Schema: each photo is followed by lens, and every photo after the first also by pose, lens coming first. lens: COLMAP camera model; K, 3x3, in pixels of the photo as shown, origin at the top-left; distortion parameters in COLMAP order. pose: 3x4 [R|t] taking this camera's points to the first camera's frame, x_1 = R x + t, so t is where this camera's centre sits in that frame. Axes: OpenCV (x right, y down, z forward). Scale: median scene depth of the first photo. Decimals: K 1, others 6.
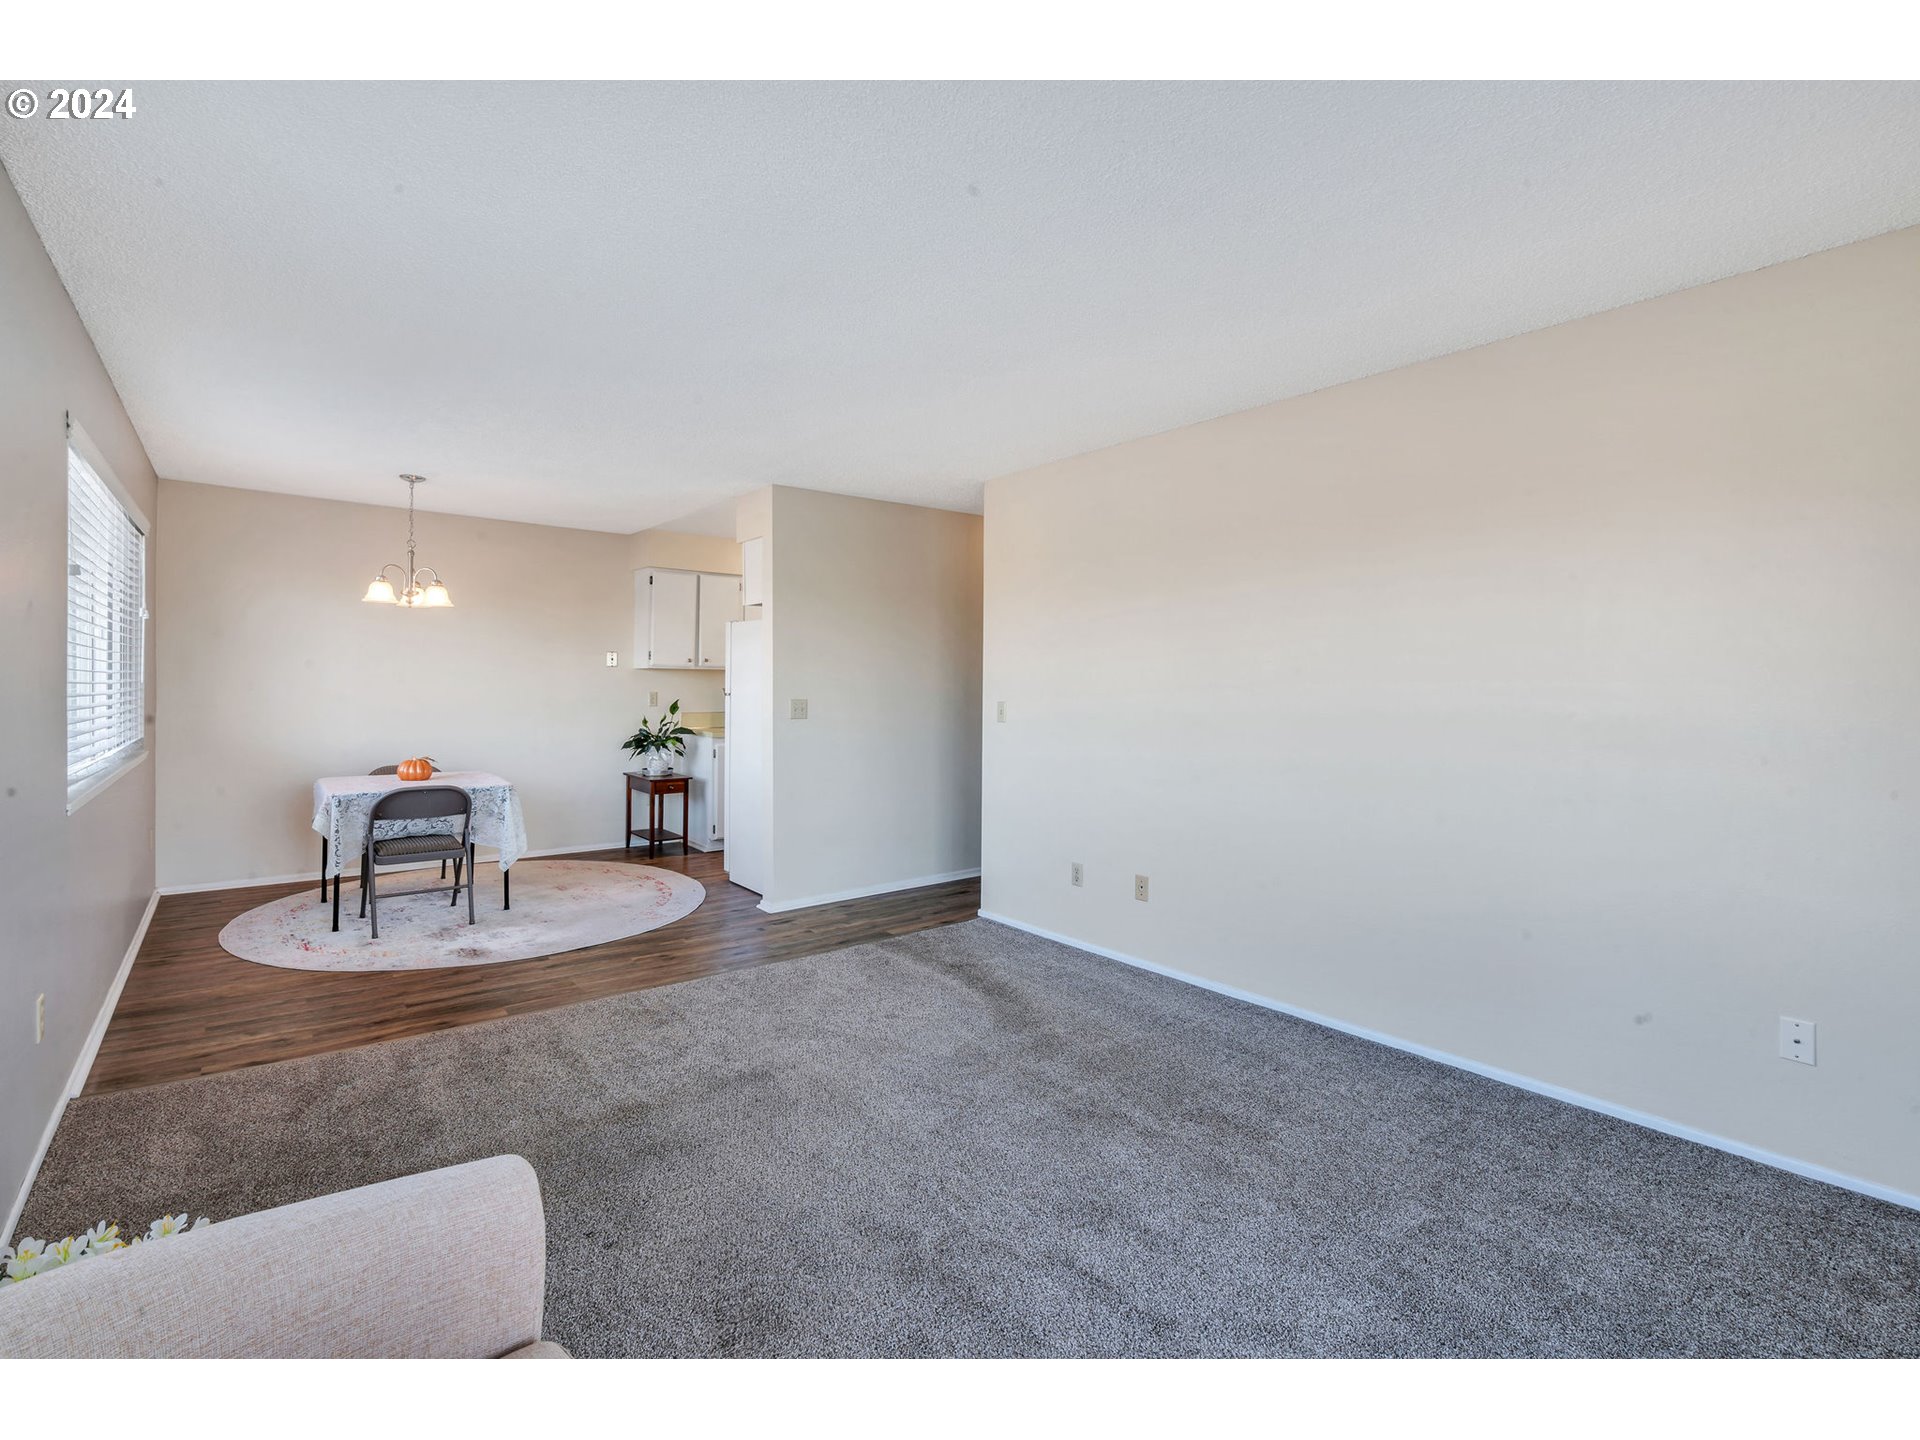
lens RADIAL K [[864.5, 0, 921.6], [0, 864.5, 691.4], [0, 0, 1]] dist [-0.012115, -0.000297]
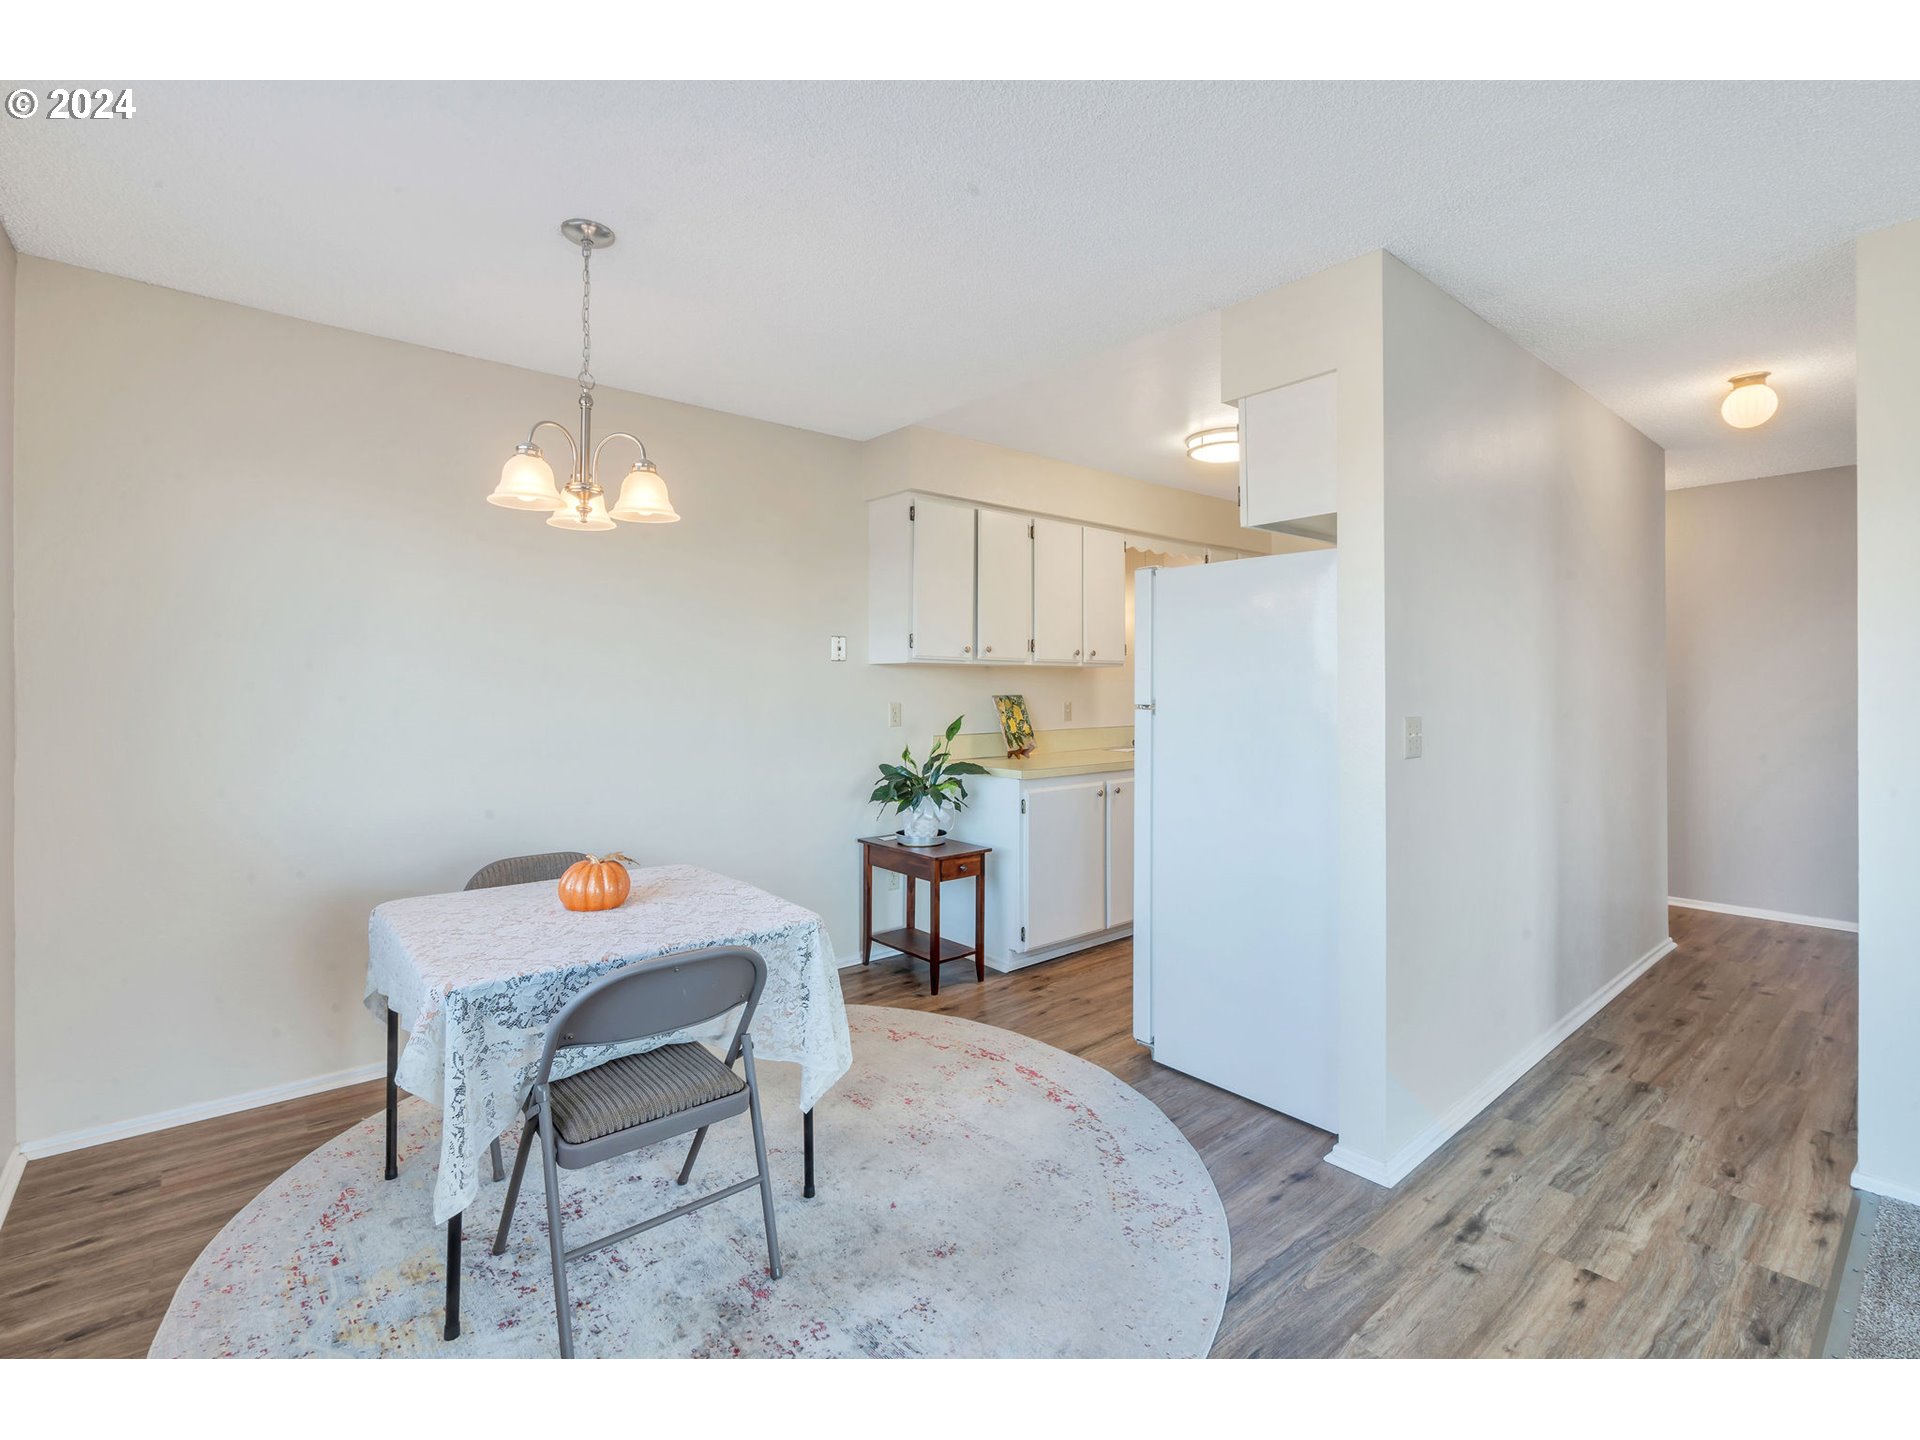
lens RADIAL K [[864.5, 0, 919.3], [0, 864.5, 696.0], [0, 0, 1]] dist [-0.012115, -0.000297]
pose [[0.999766, -0.008113, 0.020045, -0.321387], [0.008125, 0.999967, -0.000555, -0.003846], [-0.020040, 0.000718, 0.999799, 0.410215]]
